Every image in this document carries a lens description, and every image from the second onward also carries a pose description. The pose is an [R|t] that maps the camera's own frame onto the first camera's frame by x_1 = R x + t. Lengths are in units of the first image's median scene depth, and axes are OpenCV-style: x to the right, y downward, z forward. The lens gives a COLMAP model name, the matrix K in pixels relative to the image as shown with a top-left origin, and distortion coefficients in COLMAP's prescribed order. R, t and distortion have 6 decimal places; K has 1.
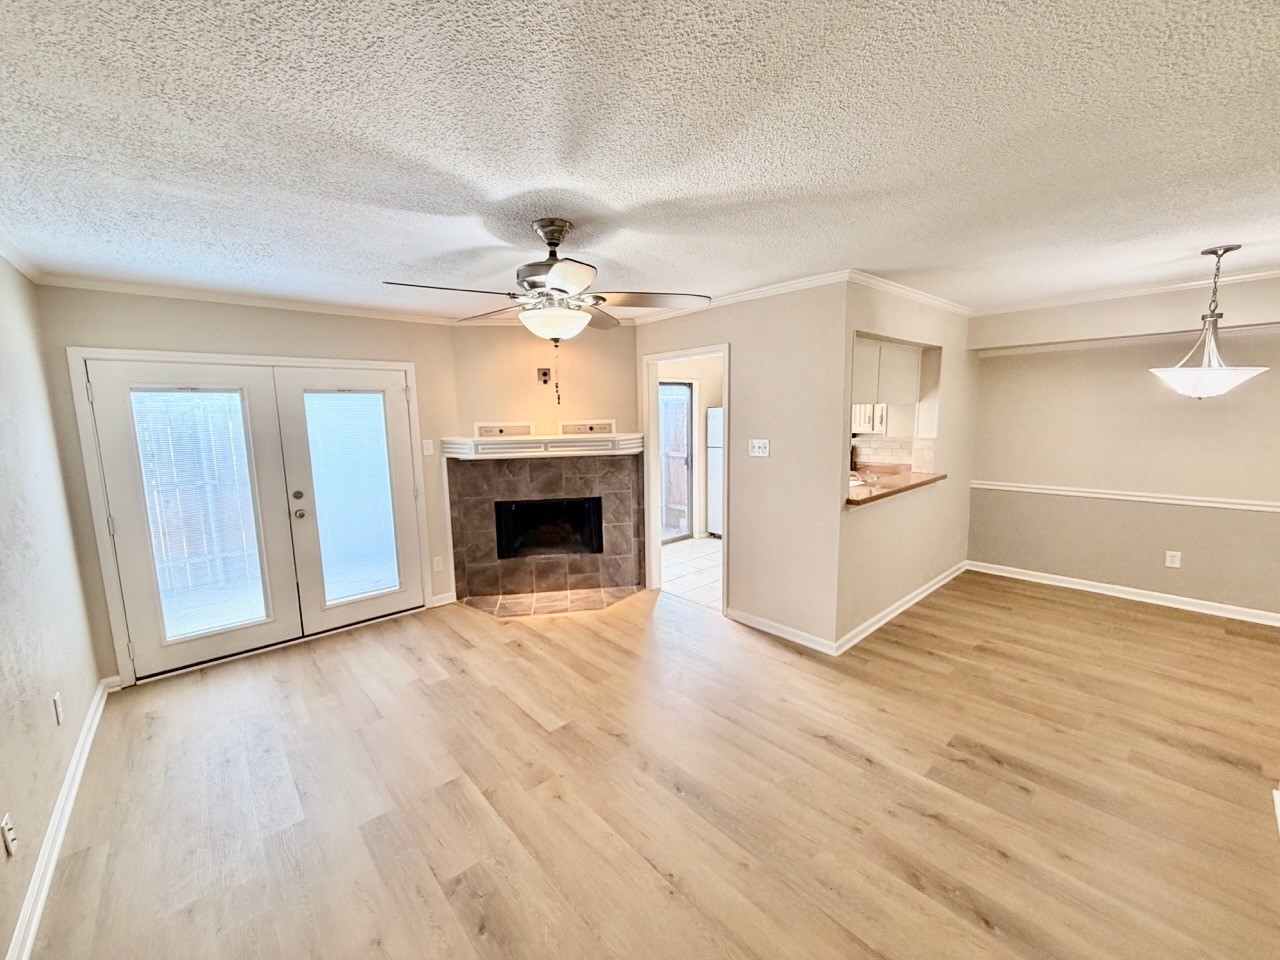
lens RADIAL K [[508.5, 0, 638.9], [0, 508.5, 482.3], [0, 0, 1]] dist [0.000119, 0.000023]
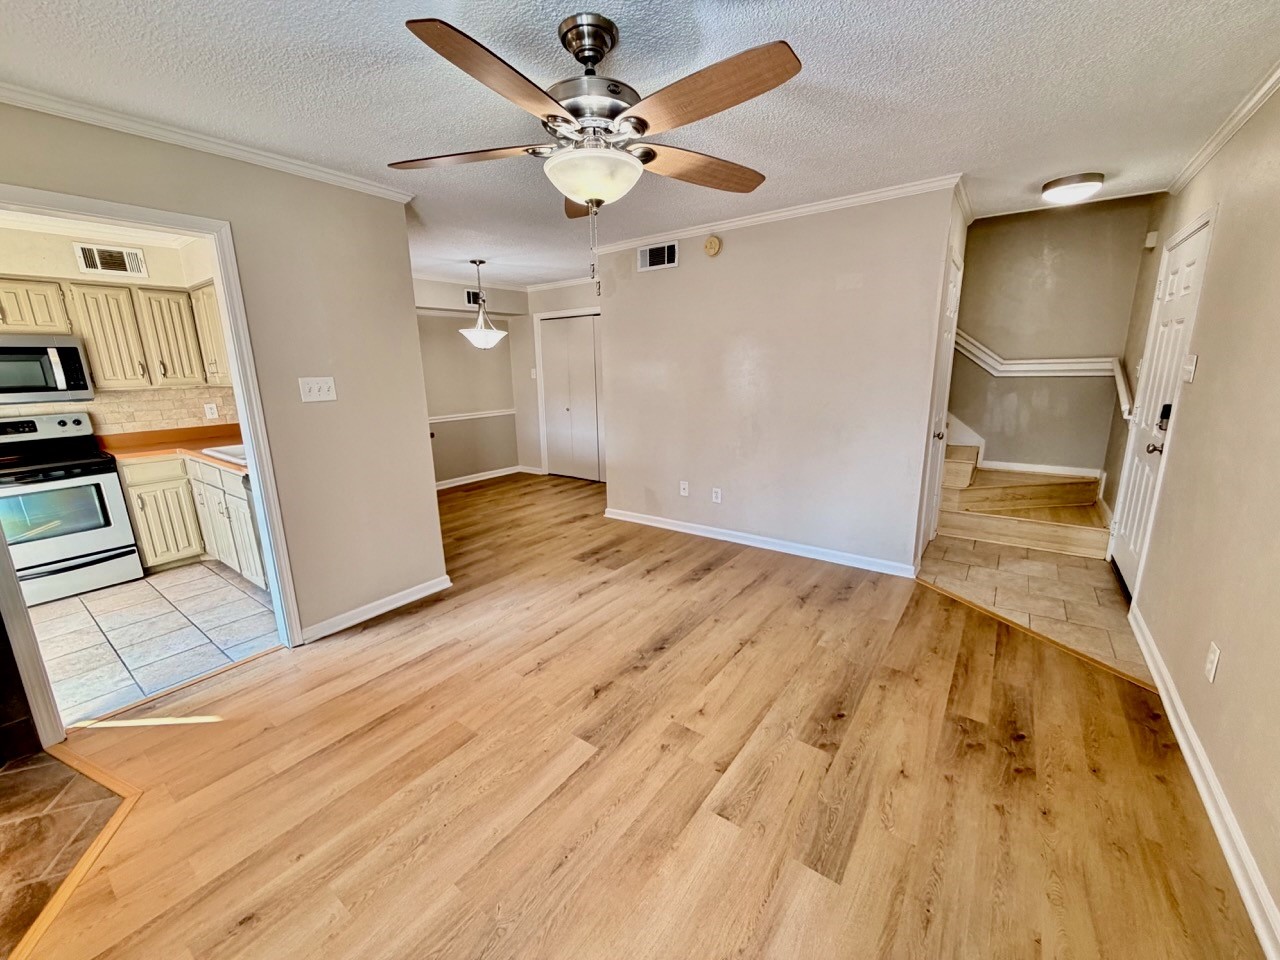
lens RADIAL K [[508.5, 0, 630.7], [0, 508.5, 482.2], [0, 0, 1]] dist [0.000119, 0.000023]
pose [[-0.204867, -0.189607, 0.960249, -0.881682], [0.158883, 0.961604, 0.223772, -0.047204], [-0.965808, 0.198411, -0.166876, 1.070145]]
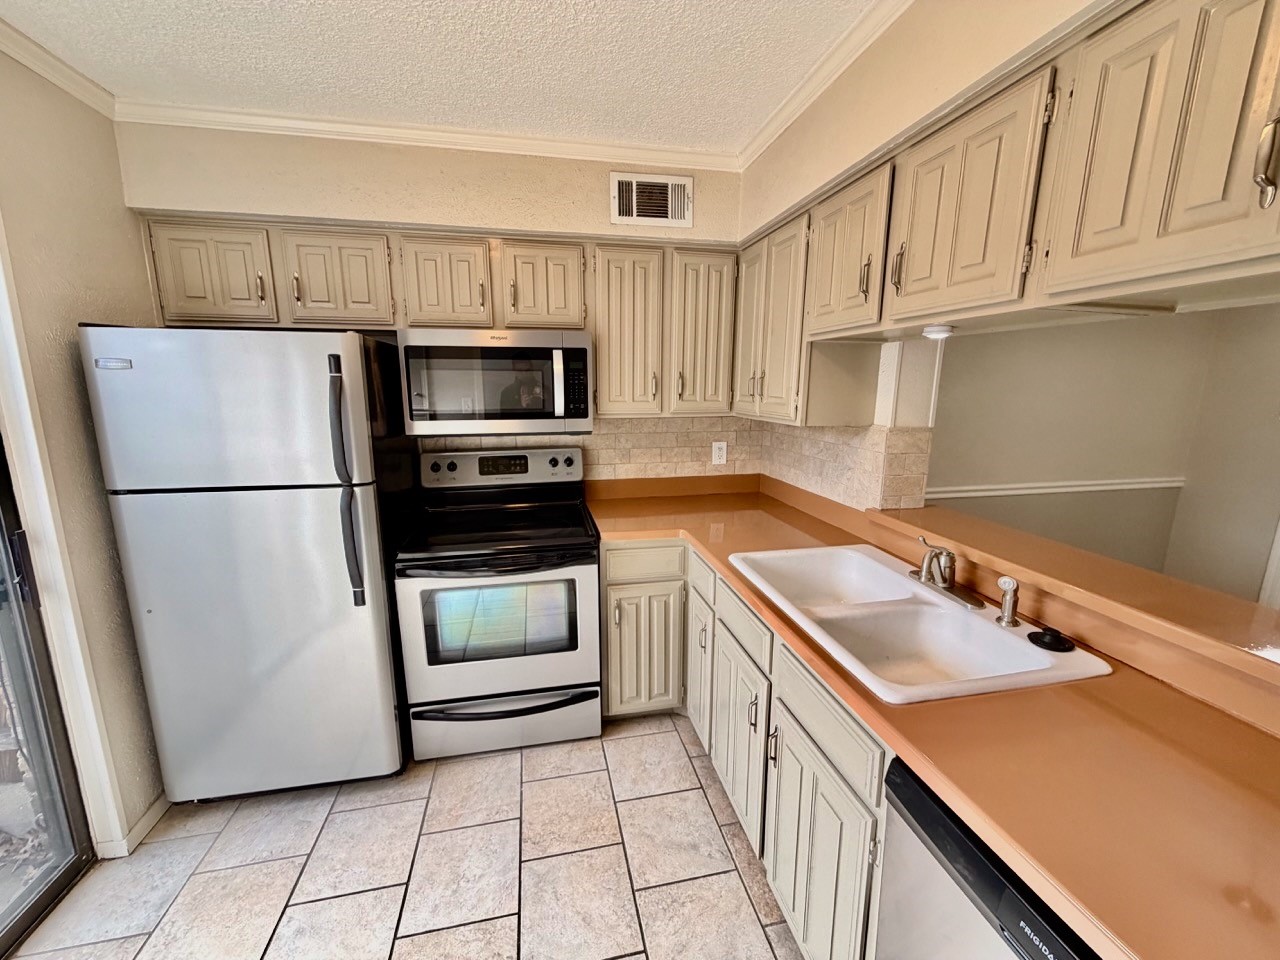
lens RADIAL K [[508.5, 0, 635.2], [0, 508.5, 485.7], [0, 0, 1]] dist [0.000119, 0.000023]
pose [[0.495061, -0.146644, 0.856394, 0.140119], [0.101626, 0.988662, 0.110545, -0.194681], [-0.862895, 0.032305, 0.504350, 1.754042]]
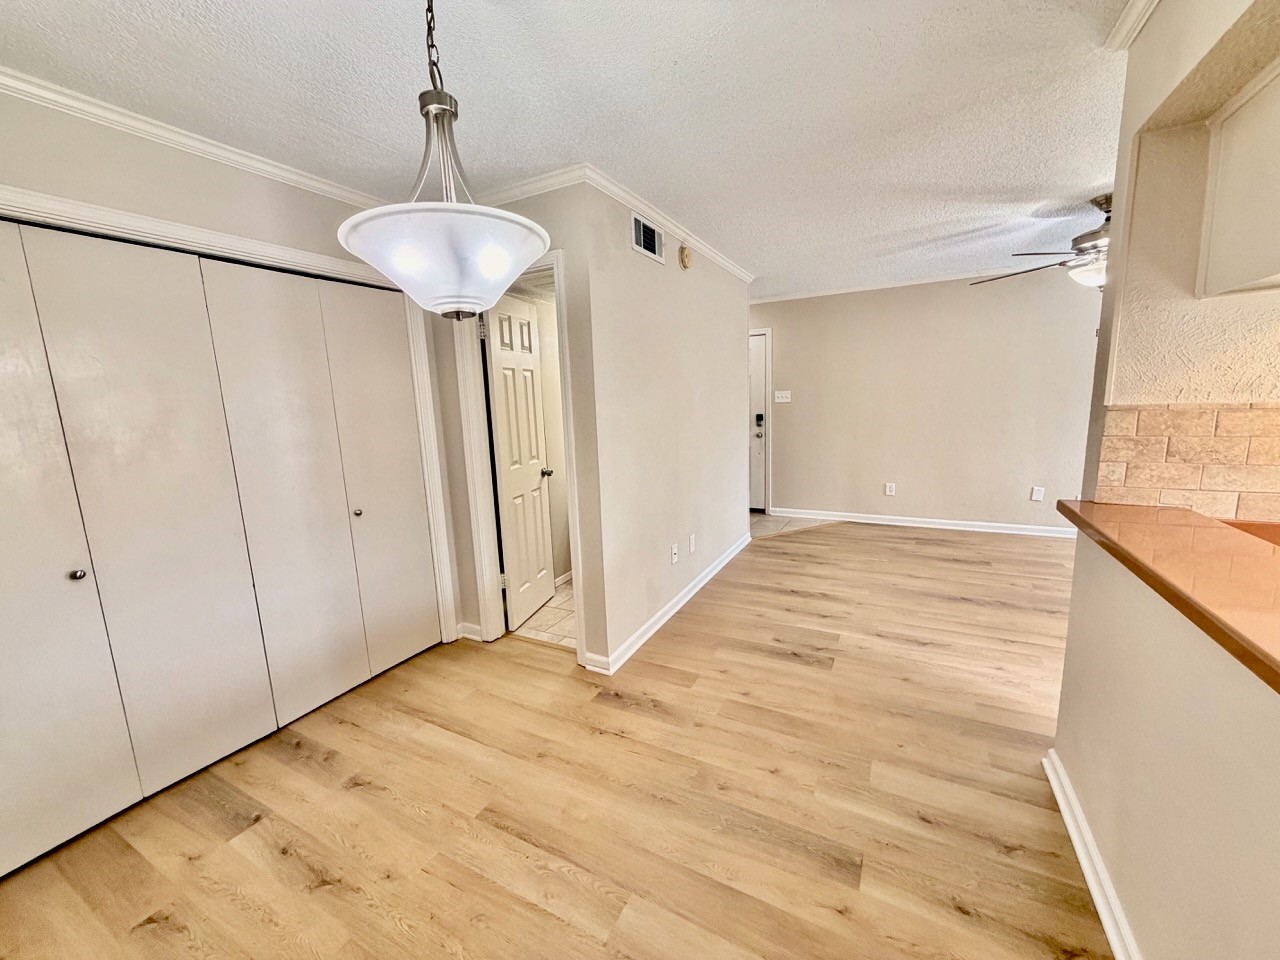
lens RADIAL K [[508.5, 0, 638.1], [0, 508.5, 481.5], [0, 0, 1]] dist [0.000119, 0.000023]
pose [[-0.933506, 0.118560, -0.338394, 1.336090], [0.014704, 0.955617, 0.294246, -0.186611], [0.358260, 0.269704, -0.893817, 1.733783]]
